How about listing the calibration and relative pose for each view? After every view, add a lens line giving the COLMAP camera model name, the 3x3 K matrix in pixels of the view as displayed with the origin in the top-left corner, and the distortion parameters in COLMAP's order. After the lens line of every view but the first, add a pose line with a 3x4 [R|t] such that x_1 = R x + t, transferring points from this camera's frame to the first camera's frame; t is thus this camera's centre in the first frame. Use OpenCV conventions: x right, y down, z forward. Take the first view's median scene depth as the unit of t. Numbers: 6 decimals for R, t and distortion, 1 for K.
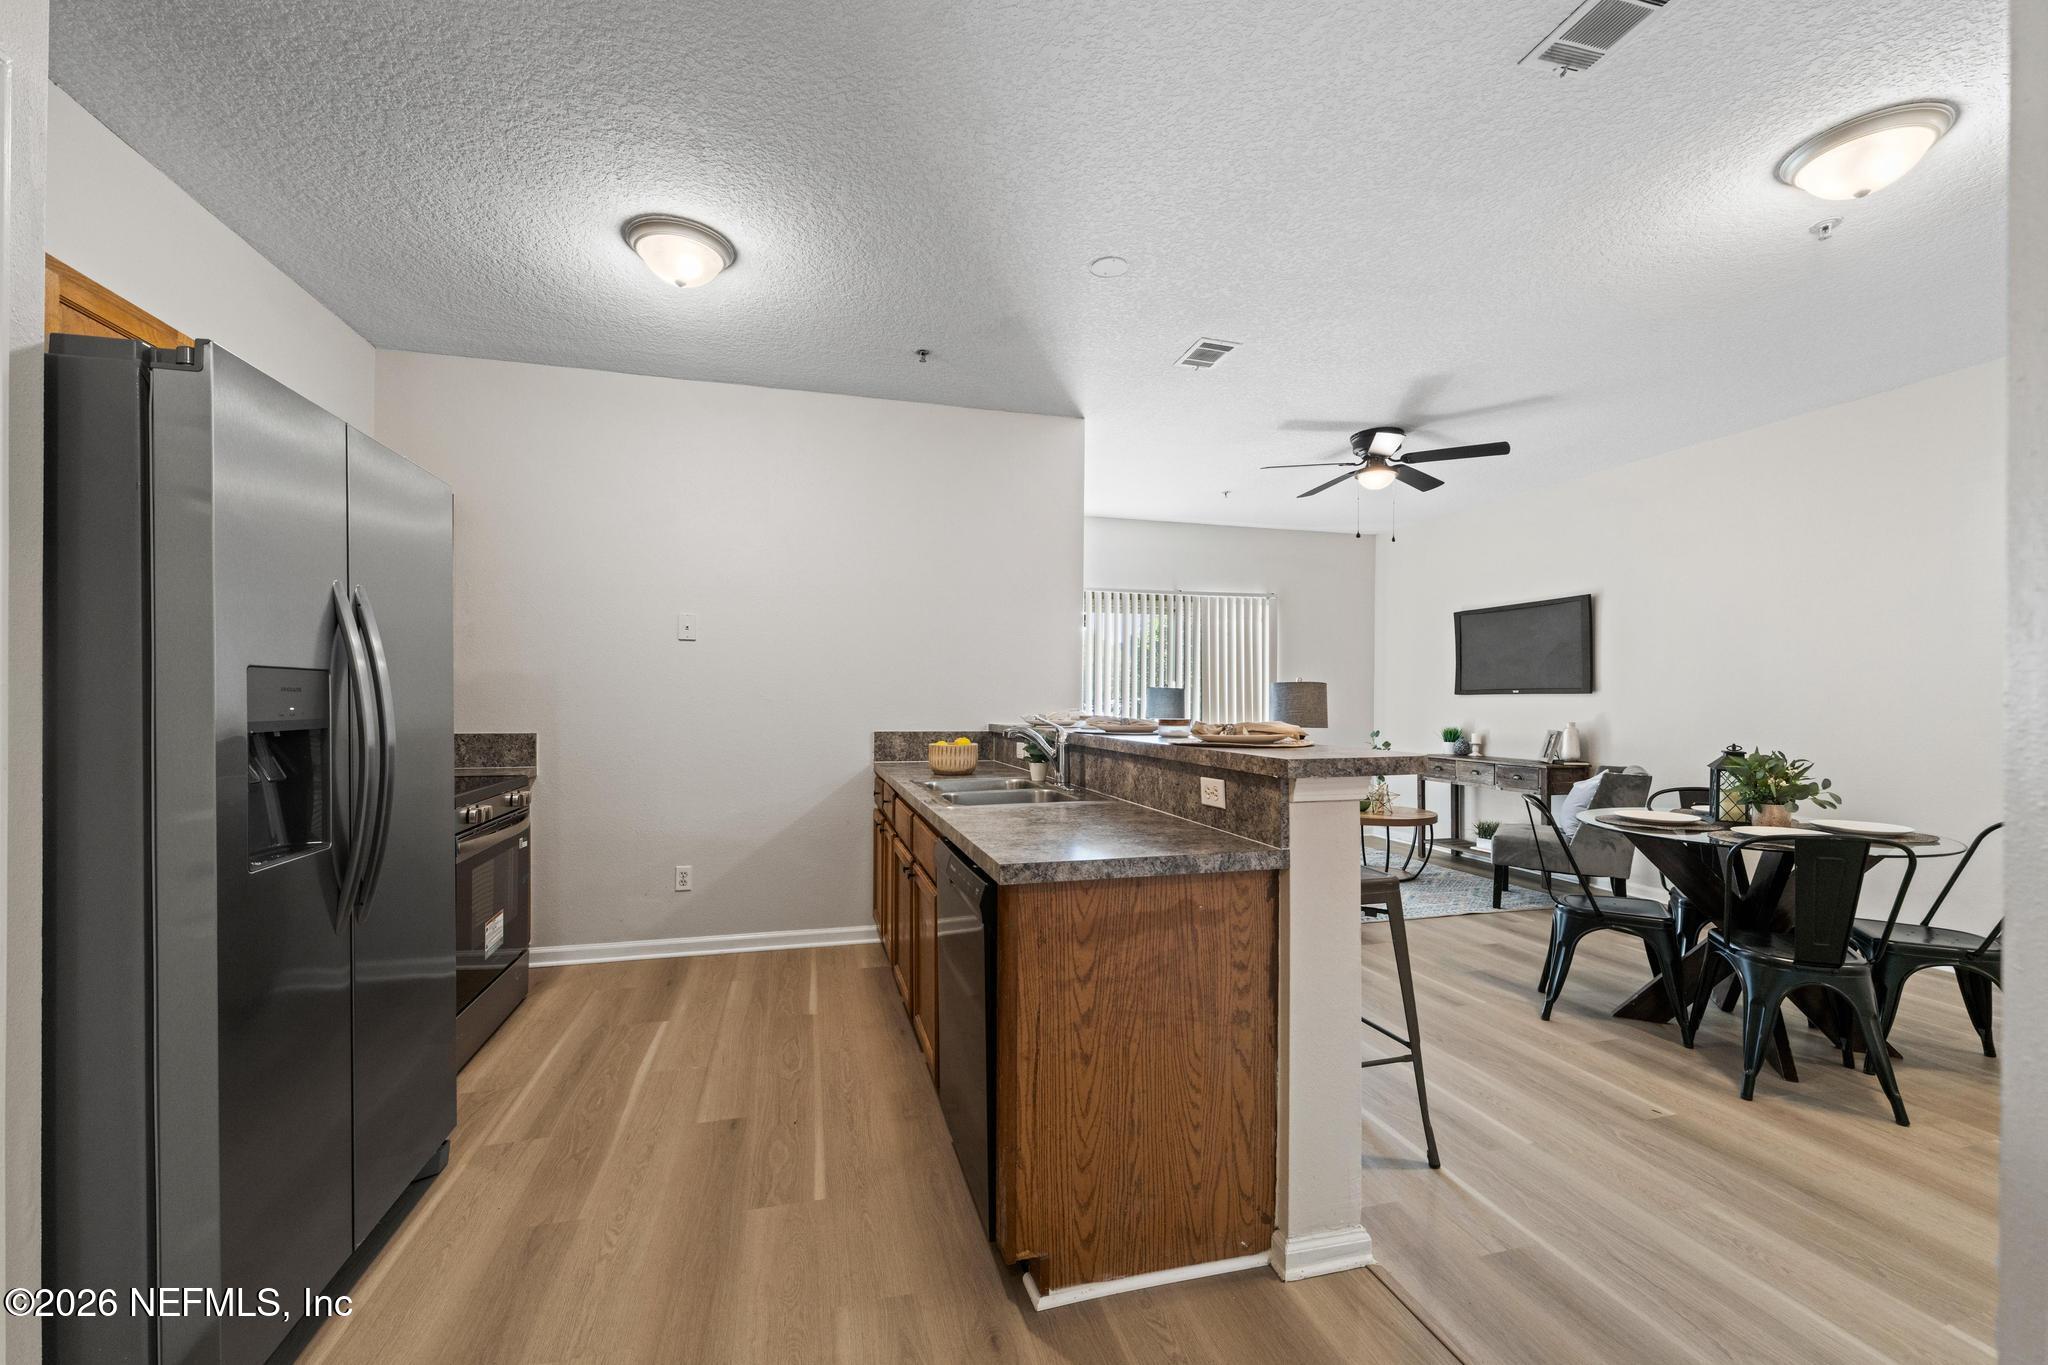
lens RADIAL K [[815.6, 0, 1021.9], [0, 815.6, 713.6], [0, 0, 1]] dist [-0.000653, -0.000295]
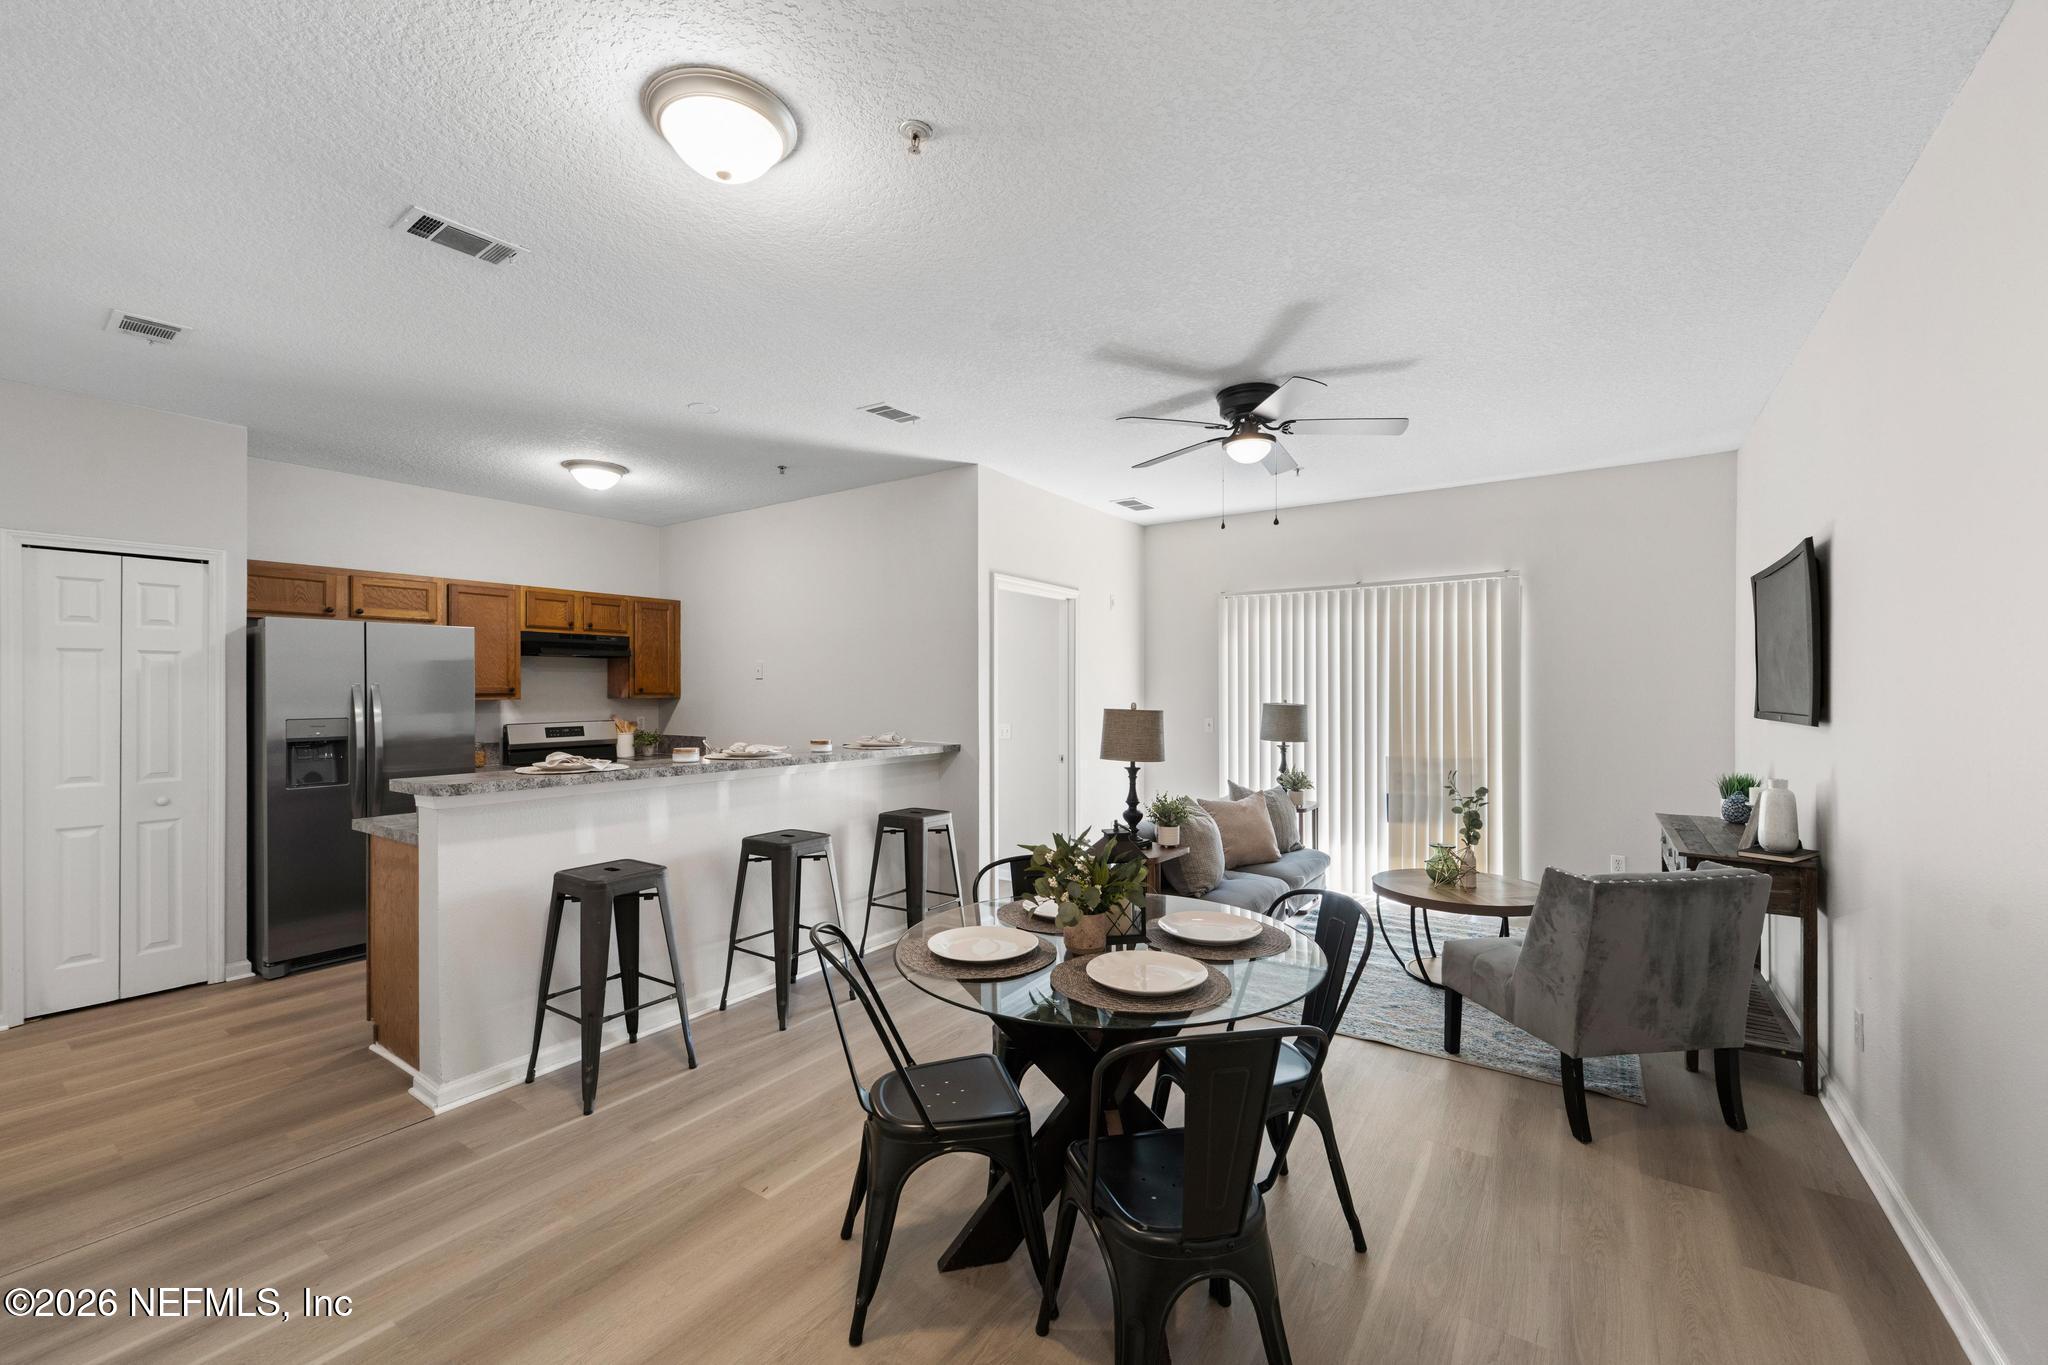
lens RADIAL K [[817.3, 0, 1016.3], [0, 817.3, 695.9], [0, 0, 1]] dist [-0.001294, 0.000117]
pose [[0.648361, 0.000291, -0.761333, 1.336198], [-0.010527, 0.999908, -0.008583, -0.061383], [0.761260, 0.013579, 0.648304, 0.476218]]
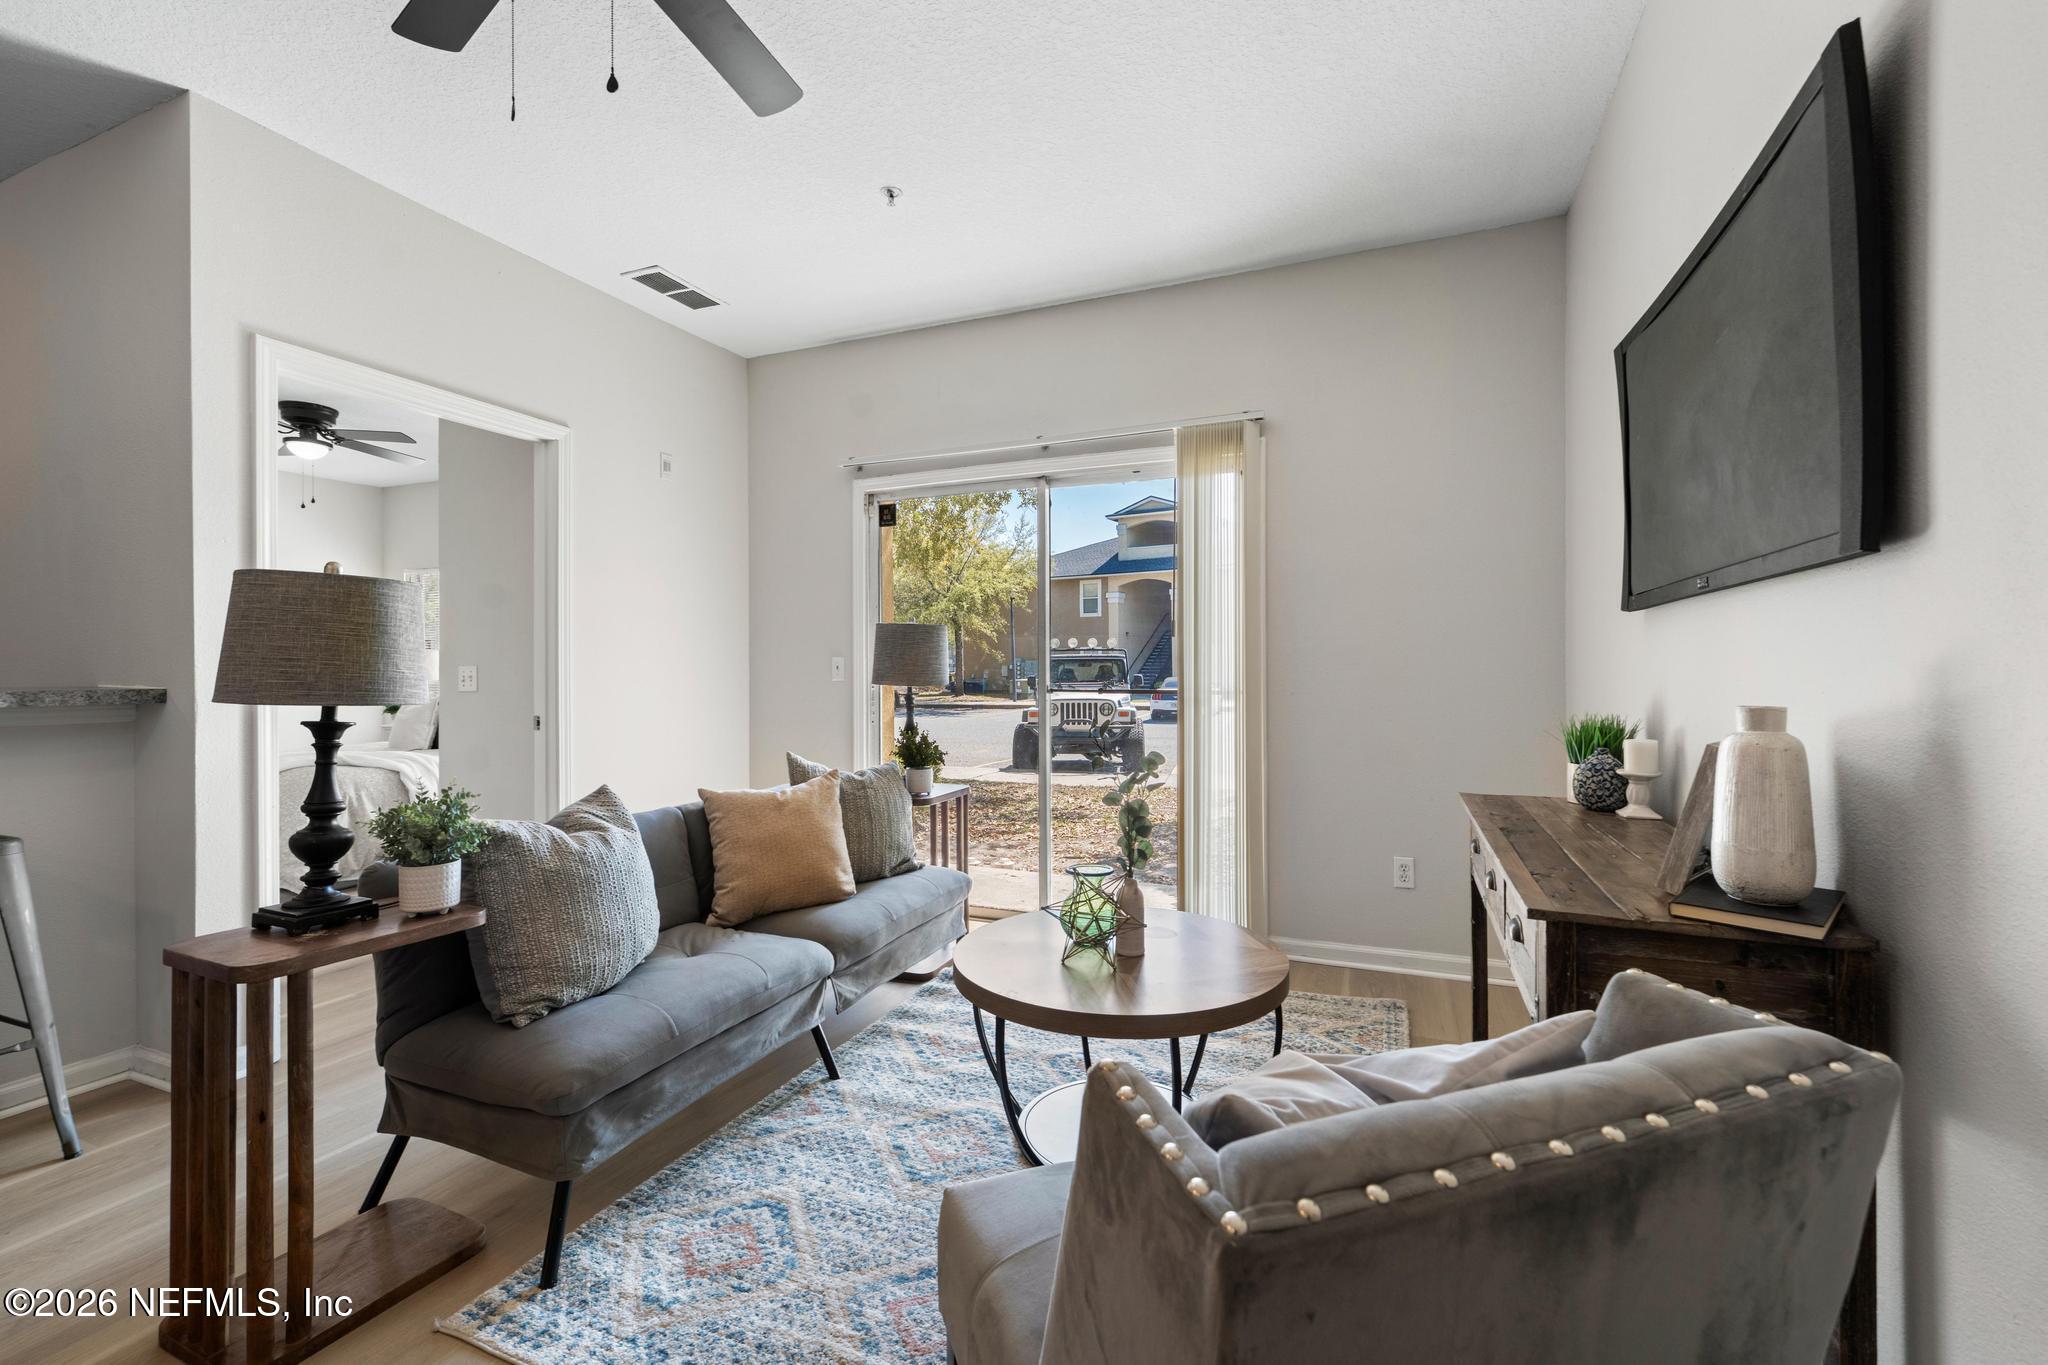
lens RADIAL K [[852.5, 0, 1023.9], [0, 852.5, 670.4], [0, 0, 1]] dist [0.000693, 0.000013]
pose [[0.789662, -0.003587, -0.613532, 1.161896], [-0.005108, 0.999910, -0.012422, 0.008115], [0.613521, 0.012943, 0.789573, 1.277500]]
